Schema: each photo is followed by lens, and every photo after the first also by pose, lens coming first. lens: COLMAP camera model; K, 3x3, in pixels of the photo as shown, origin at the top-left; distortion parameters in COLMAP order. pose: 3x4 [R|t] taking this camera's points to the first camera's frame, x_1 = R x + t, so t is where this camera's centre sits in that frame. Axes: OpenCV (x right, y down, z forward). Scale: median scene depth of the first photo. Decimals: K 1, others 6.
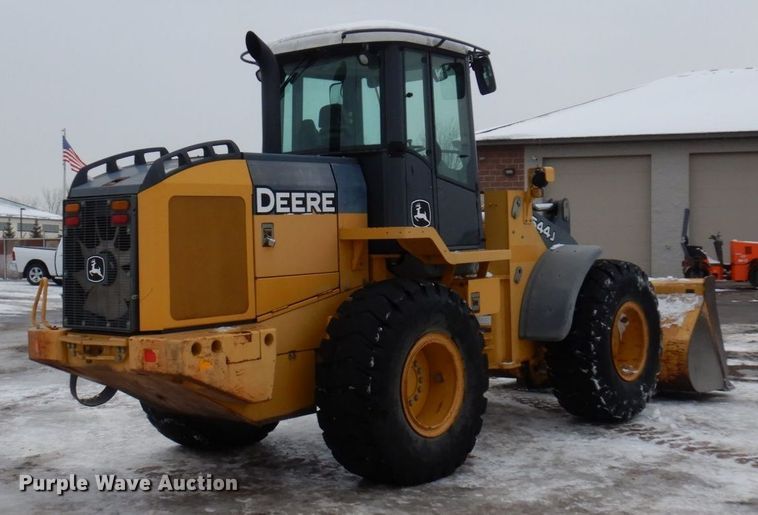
lens RADIAL K [[1160.5, 0, 378.8], [0, 1160.5, 295.0], [0, 0, 1]] dist [0.003365, 0.005307]
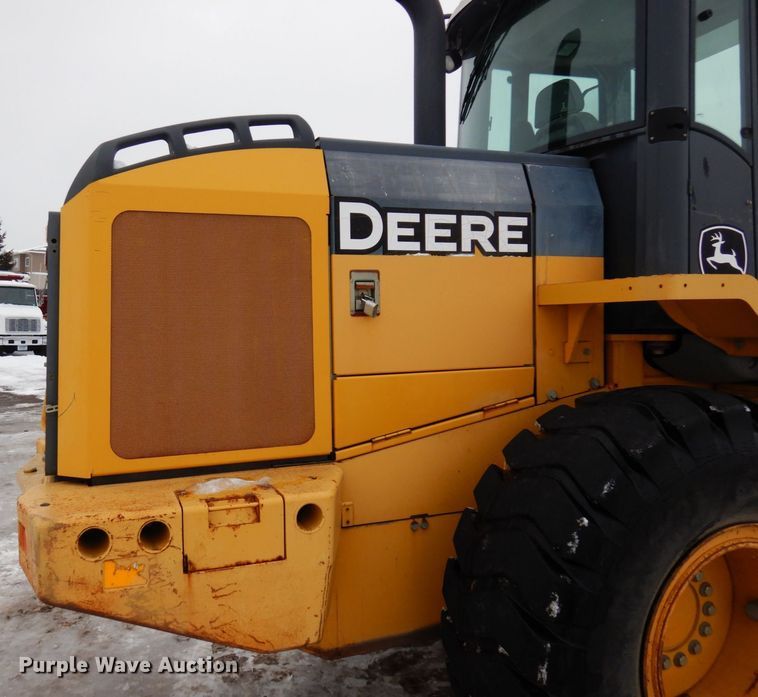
lens RADIAL K [[671.1, 0, 289.6], [0, 671.1, 348.6], [0, 0, 1]] dist [0.009506, -0.004937]
pose [[0.849962, 0.029493, -0.526018, 0.033429], [-0.032752, 0.999459, 0.003116, -0.026064], [0.525825, 0.014580, 0.850468, 0.703411]]
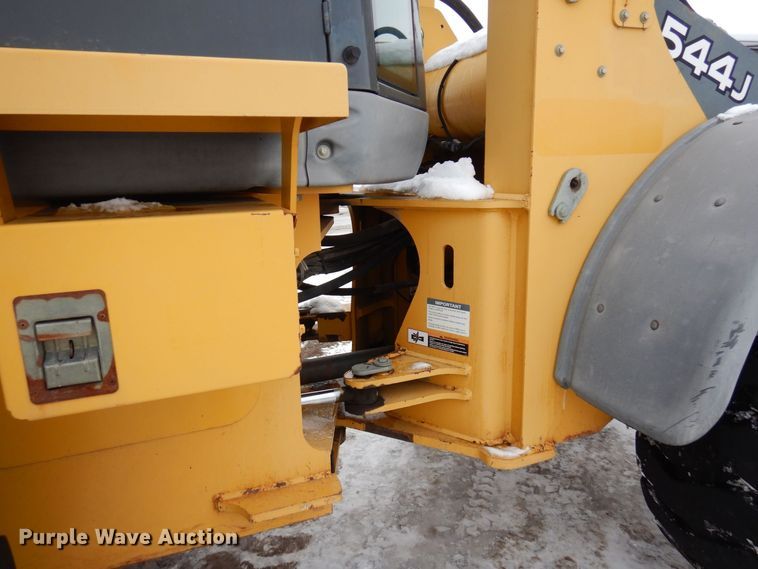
lens RADIAL K [[531.1, 0, 379.0], [0, 531.1, 284.5], [0, 0, 1]] dist [0.002182, 0.002496]
pose [[0.863871, 0.116721, -0.490002, 0.183822], [-0.028432, 0.982530, 0.183918, -0.022959], [0.502909, -0.144950, 0.852098, 1.037782]]
